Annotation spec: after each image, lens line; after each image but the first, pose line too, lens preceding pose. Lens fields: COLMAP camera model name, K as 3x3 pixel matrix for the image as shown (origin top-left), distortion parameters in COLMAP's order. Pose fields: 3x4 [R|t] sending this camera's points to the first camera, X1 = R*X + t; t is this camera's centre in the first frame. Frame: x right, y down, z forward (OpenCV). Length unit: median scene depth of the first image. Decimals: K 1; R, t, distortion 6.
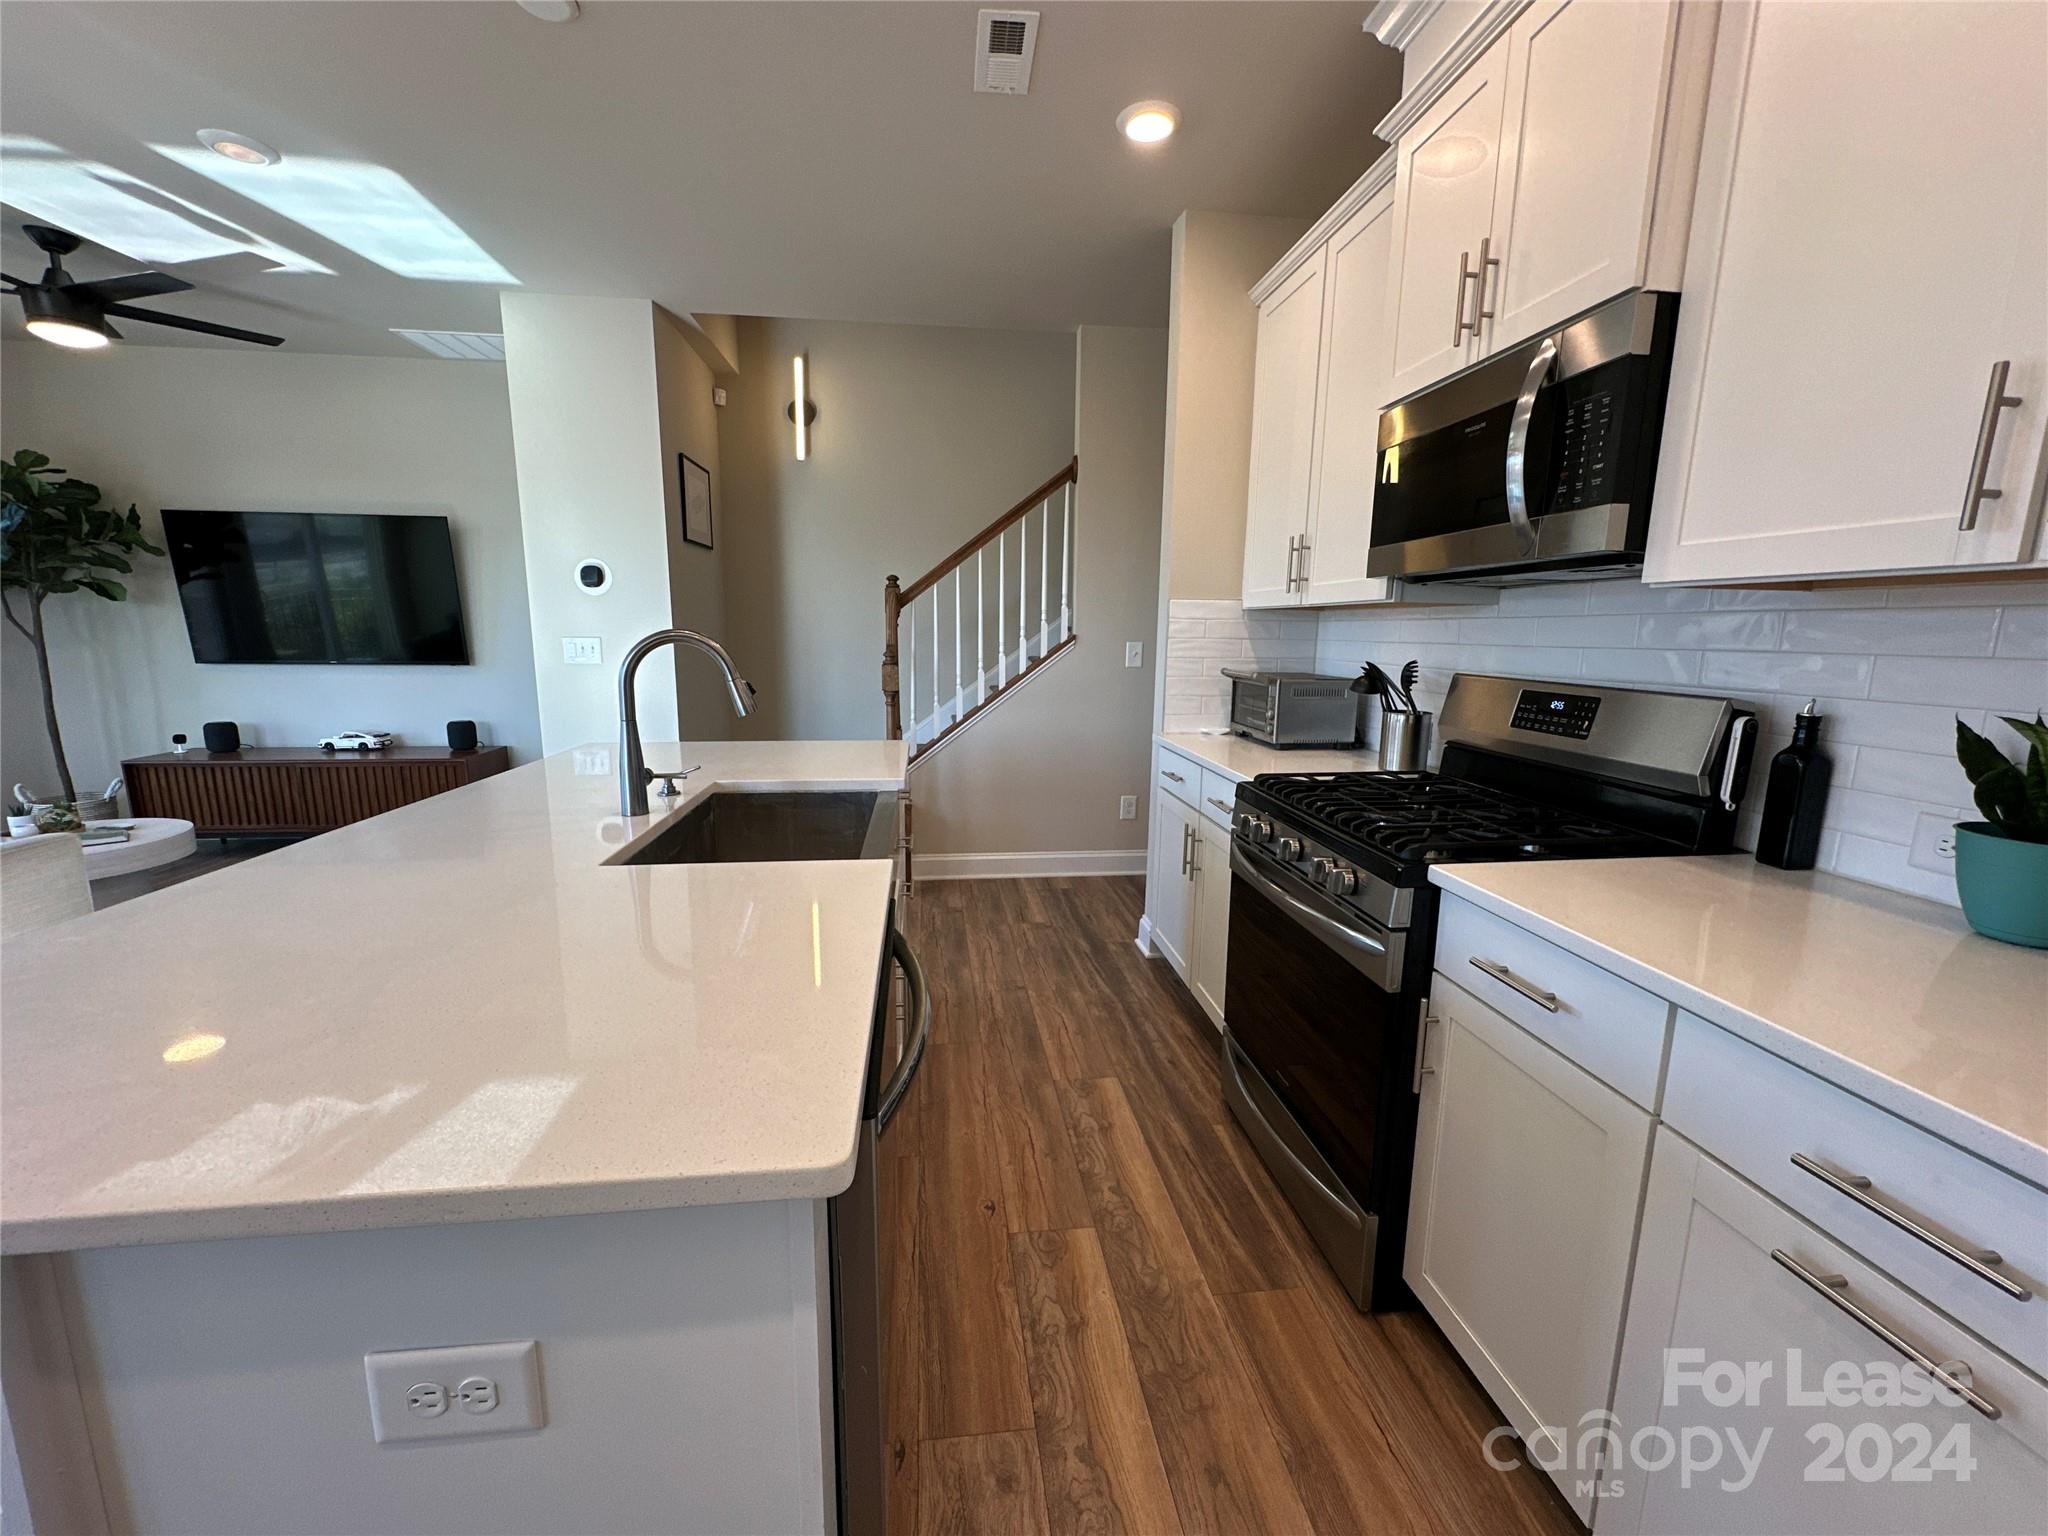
lens RADIAL K [[820.1, 0, 1021.5], [0, 820.1, 775.3], [0, 0, 1]] dist [-0.003201, 0.001161]
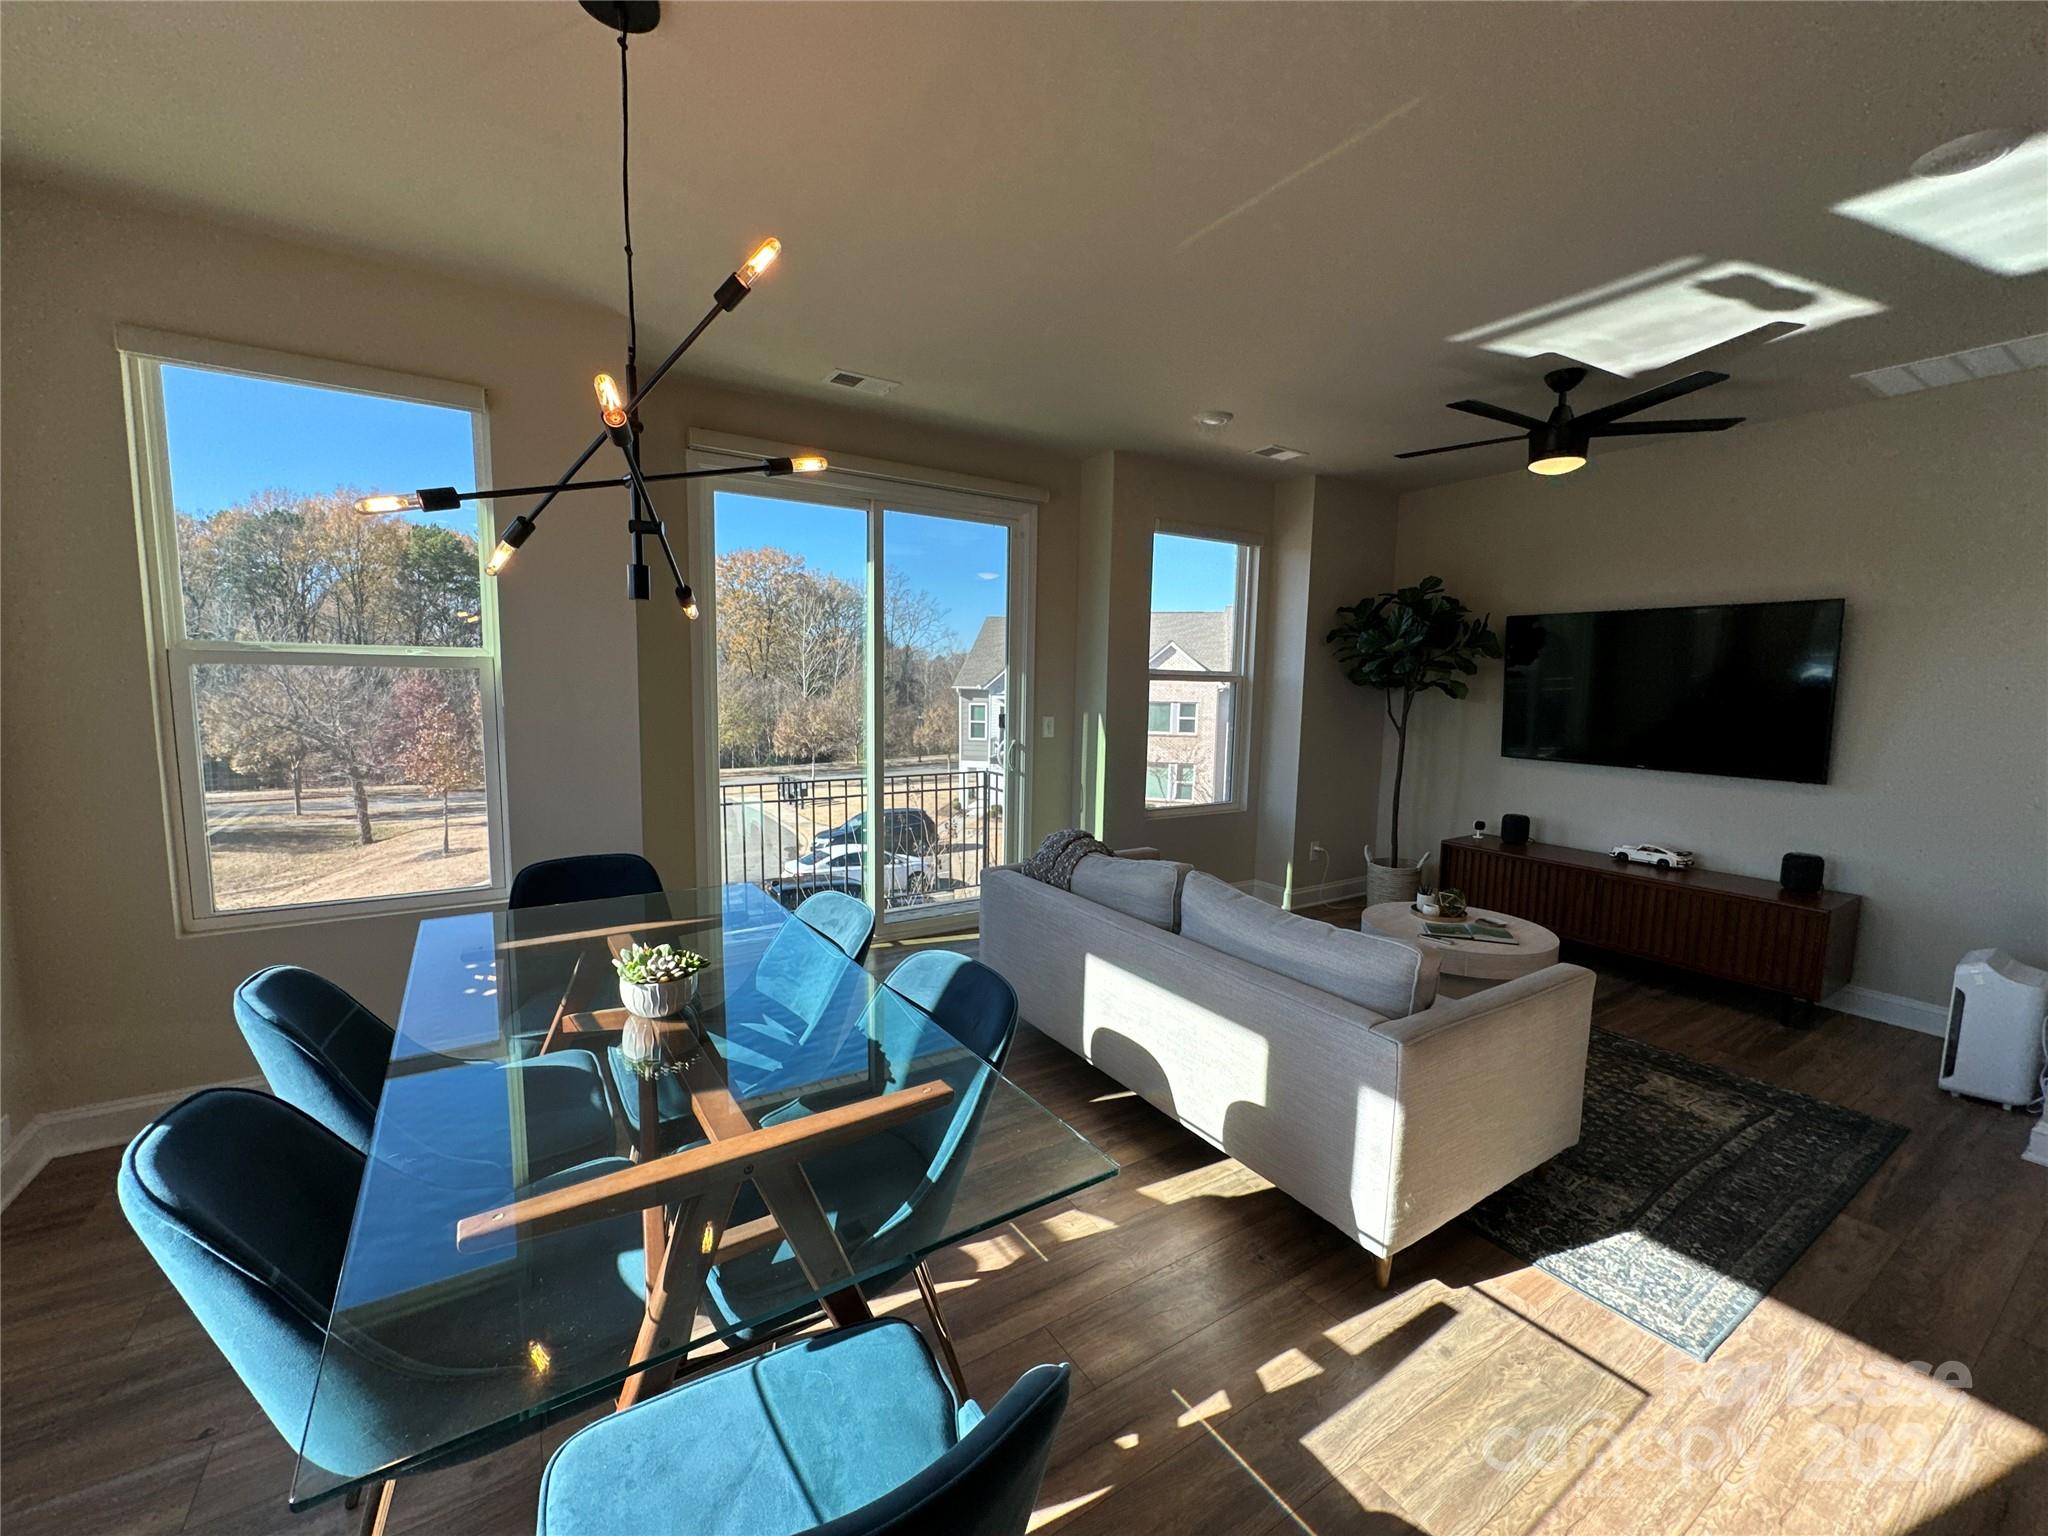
lens RADIAL K [[820.1, 0, 1024.0], [0, 820.1, 770.3], [0, 0, 1]] dist [-0.003201, 0.001161]
pose [[0.436228, 0.095821, -0.894720, -0.570324], [-0.174363, 0.984470, 0.020421, -0.056792], [0.882781, 0.147097, 0.446161, -0.037932]]
